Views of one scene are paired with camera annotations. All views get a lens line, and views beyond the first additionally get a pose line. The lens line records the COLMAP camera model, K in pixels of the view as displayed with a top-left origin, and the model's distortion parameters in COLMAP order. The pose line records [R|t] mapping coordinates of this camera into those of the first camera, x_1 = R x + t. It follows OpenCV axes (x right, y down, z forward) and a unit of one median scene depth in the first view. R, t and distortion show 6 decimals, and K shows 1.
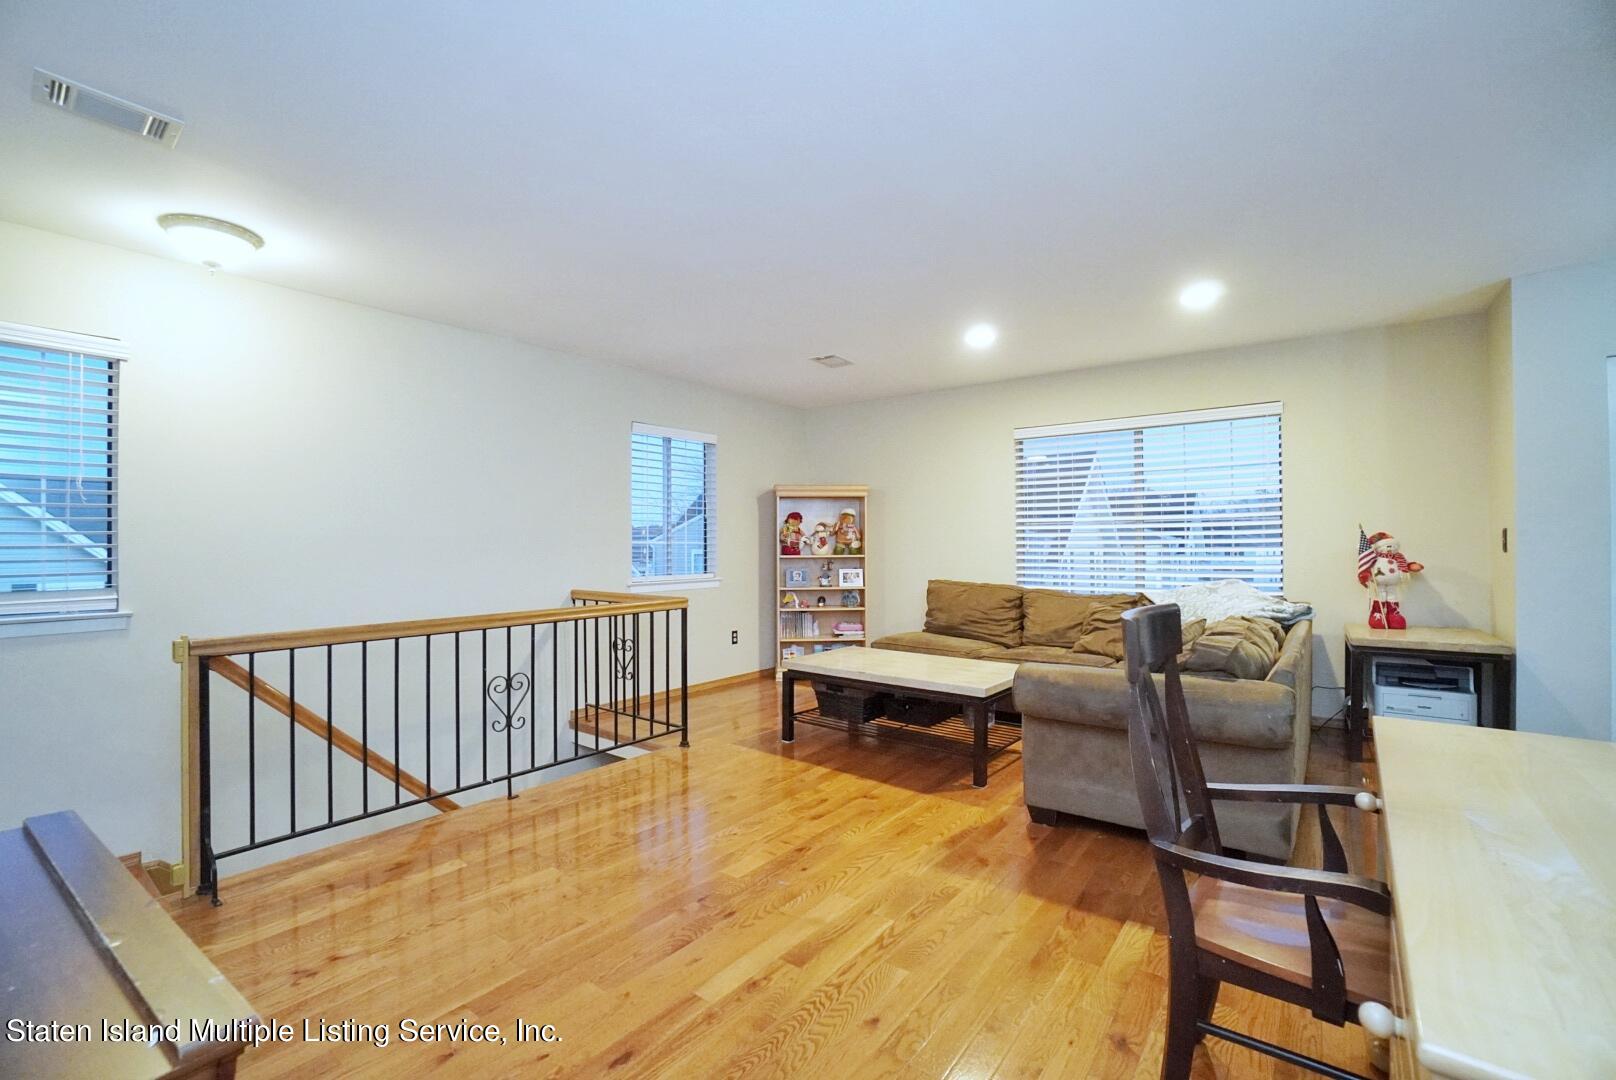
lens RADIAL K [[705.4, 0, 809.4], [0, 705.4, 544.1], [0, 0, 1]] dist [-0.042668, 0.012400]
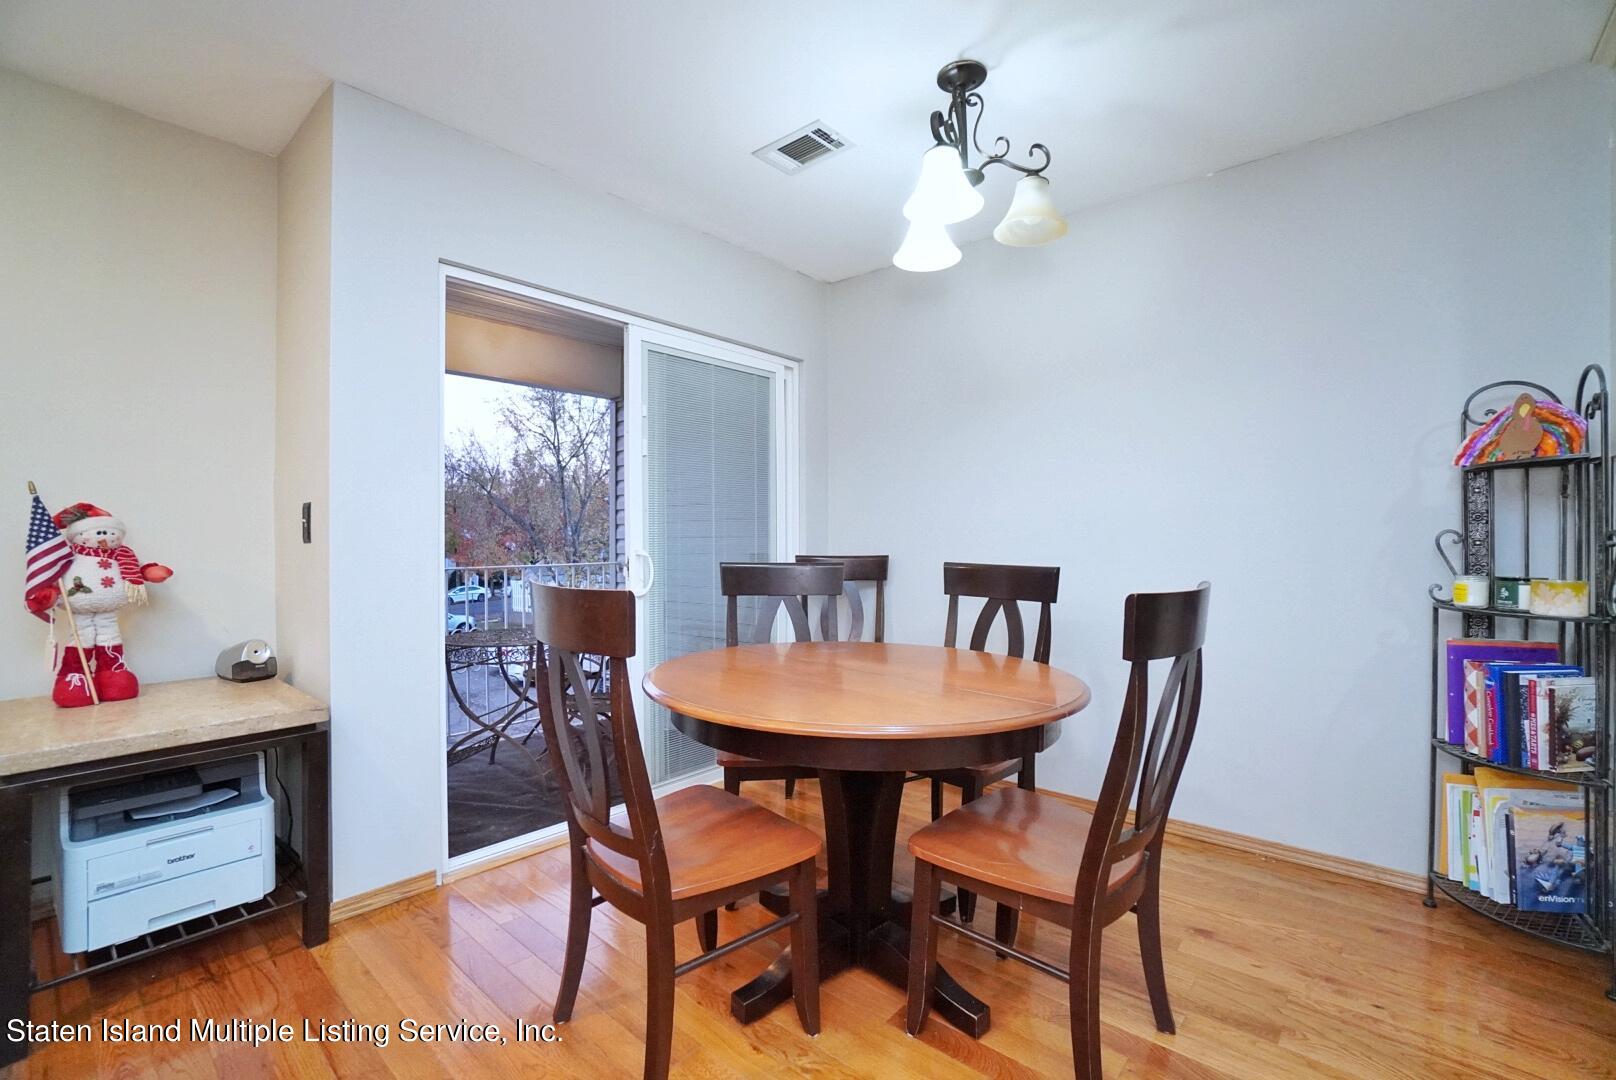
lens RADIAL K [[705.4, 0, 792.9], [0, 705.4, 539.6], [0, 0, 1]] dist [-0.042668, 0.012400]
pose [[0.087830, 0.009983, 0.996085, 0.368944], [0.005244, 0.999931, -0.010484, 0.014634], [-0.996122, 0.006145, 0.087772, 0.430192]]
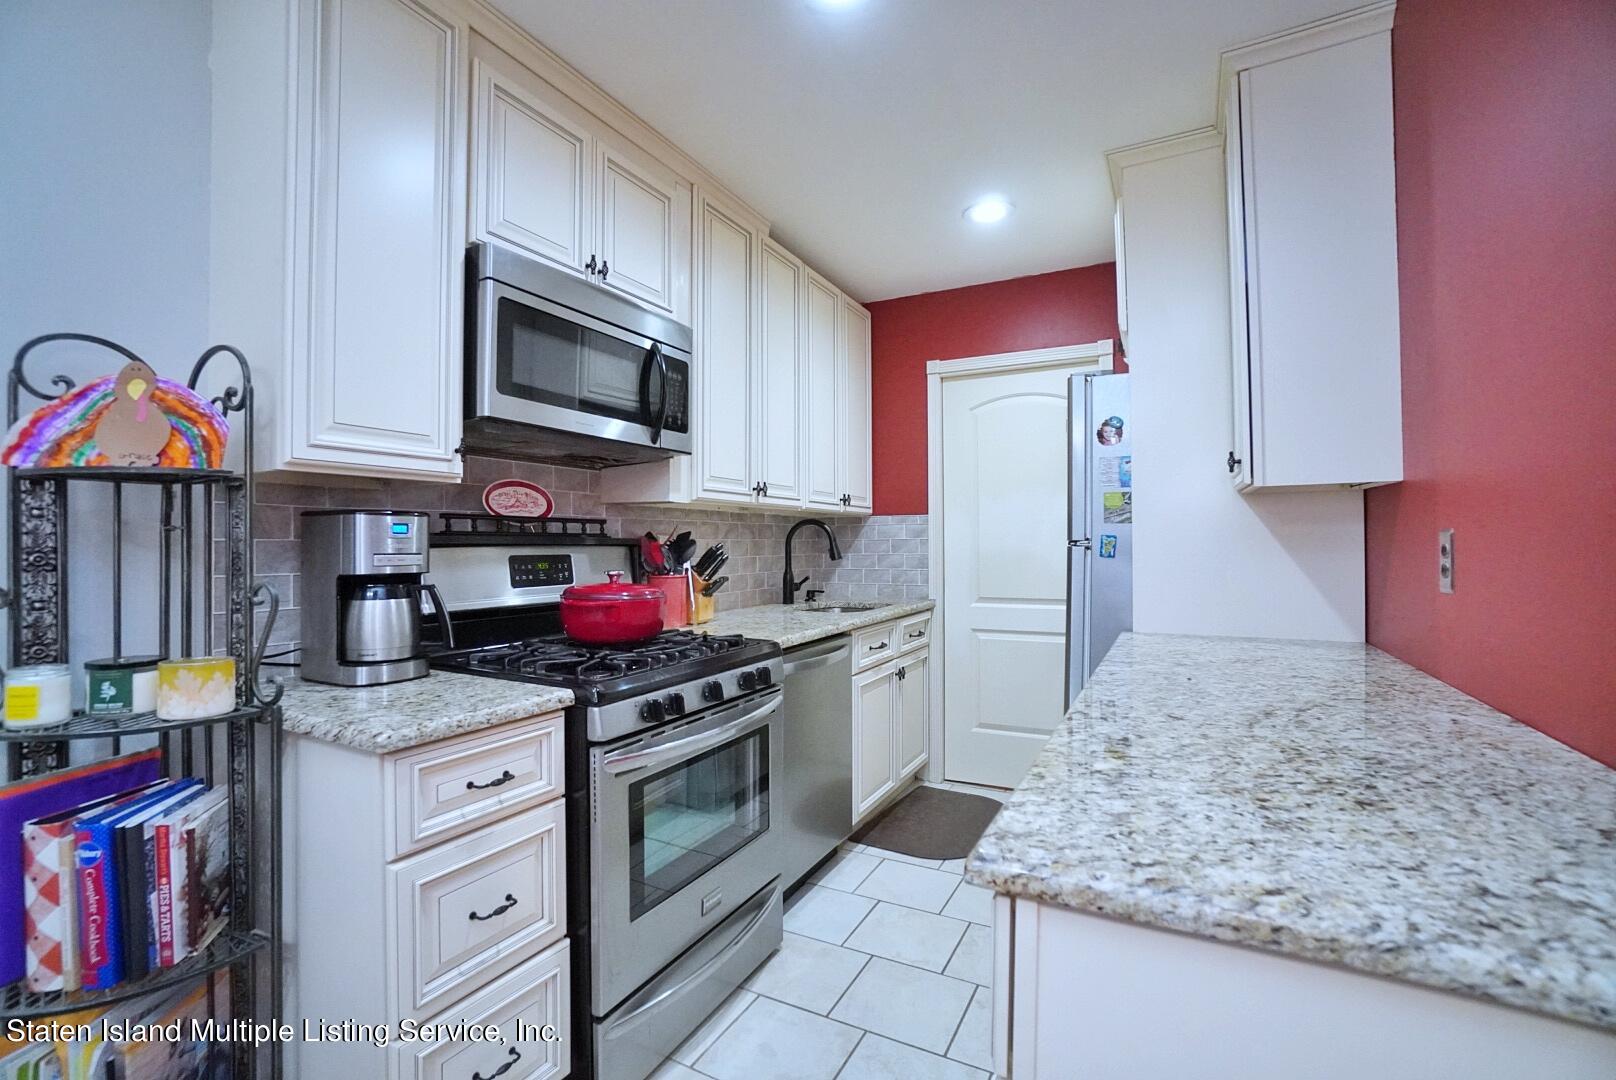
lens RADIAL K [[705.4, 0, 800.1], [0, 705.4, 538.9], [0, 0, 1]] dist [-0.042668, 0.012400]
pose [[-0.988647, 0.022545, -0.148554, 0.622747], [0.023858, 0.999690, -0.007064, -0.002503], [0.148348, -0.010528, -0.988879, 0.309775]]
